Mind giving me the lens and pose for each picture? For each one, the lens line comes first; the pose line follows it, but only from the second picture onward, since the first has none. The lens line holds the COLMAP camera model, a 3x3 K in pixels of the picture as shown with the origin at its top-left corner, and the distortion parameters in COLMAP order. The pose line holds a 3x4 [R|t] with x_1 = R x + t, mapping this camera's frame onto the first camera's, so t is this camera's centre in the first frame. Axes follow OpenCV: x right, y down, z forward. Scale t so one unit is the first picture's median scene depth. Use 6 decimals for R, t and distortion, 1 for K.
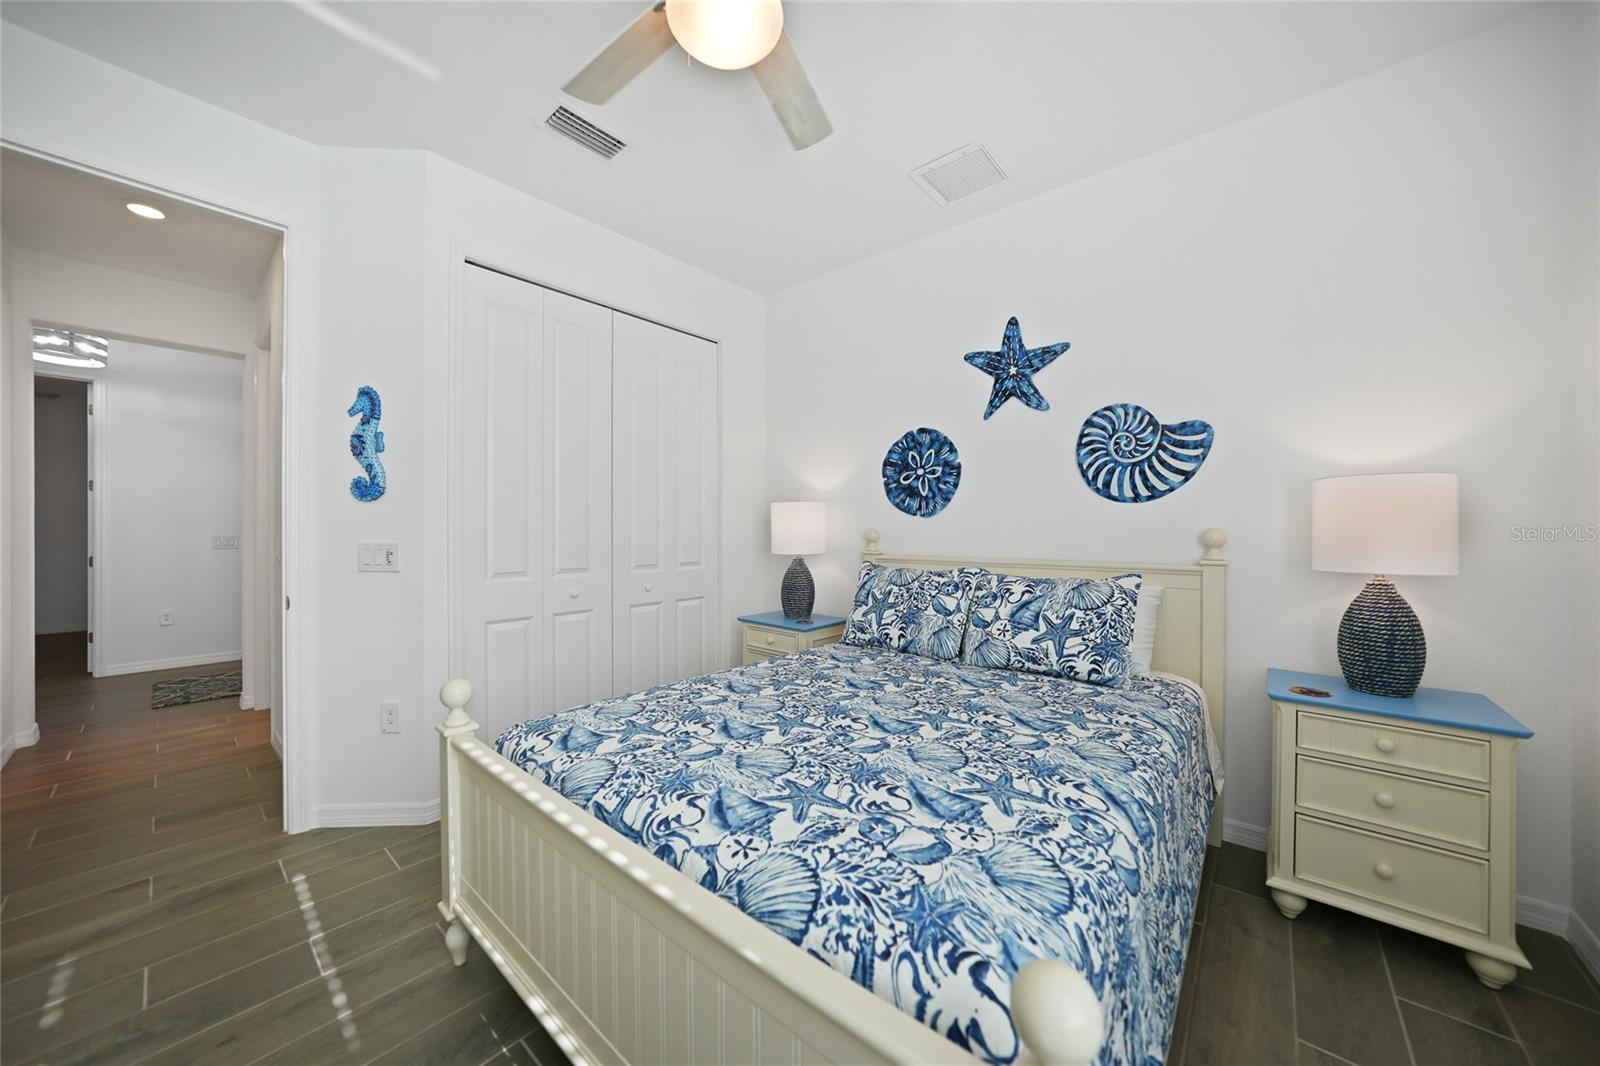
lens RADIAL K [[561.2, 0, 792.0], [0, 561.2, 533.3], [0, 0, 1]] dist [-0.028743, 0.005830]
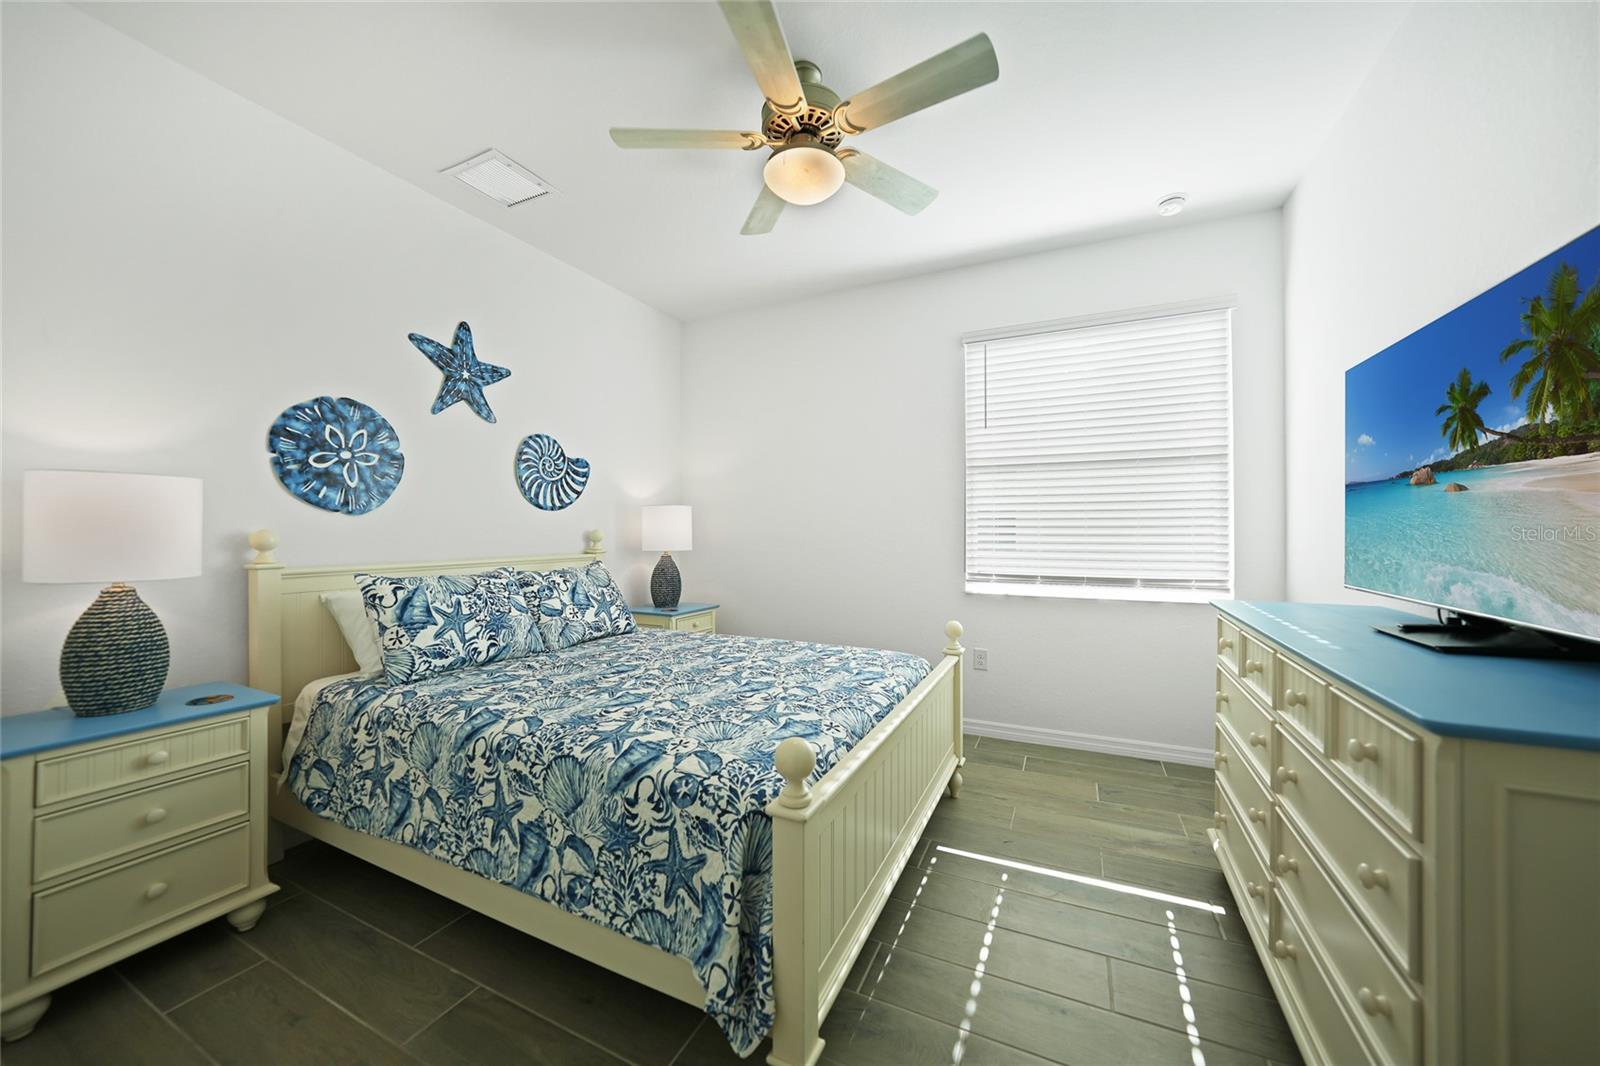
lens RADIAL K [[562.5, 0, 800.4], [0, 562.5, 528.4], [0, 0, 1]] dist [-0.023348, 0.006032]
pose [[-0.261075, 0.008649, 0.965280, -0.749455], [0.013848, 0.999891, -0.005214, 0.002627], [-0.965219, 0.012006, -0.261167, 0.683430]]
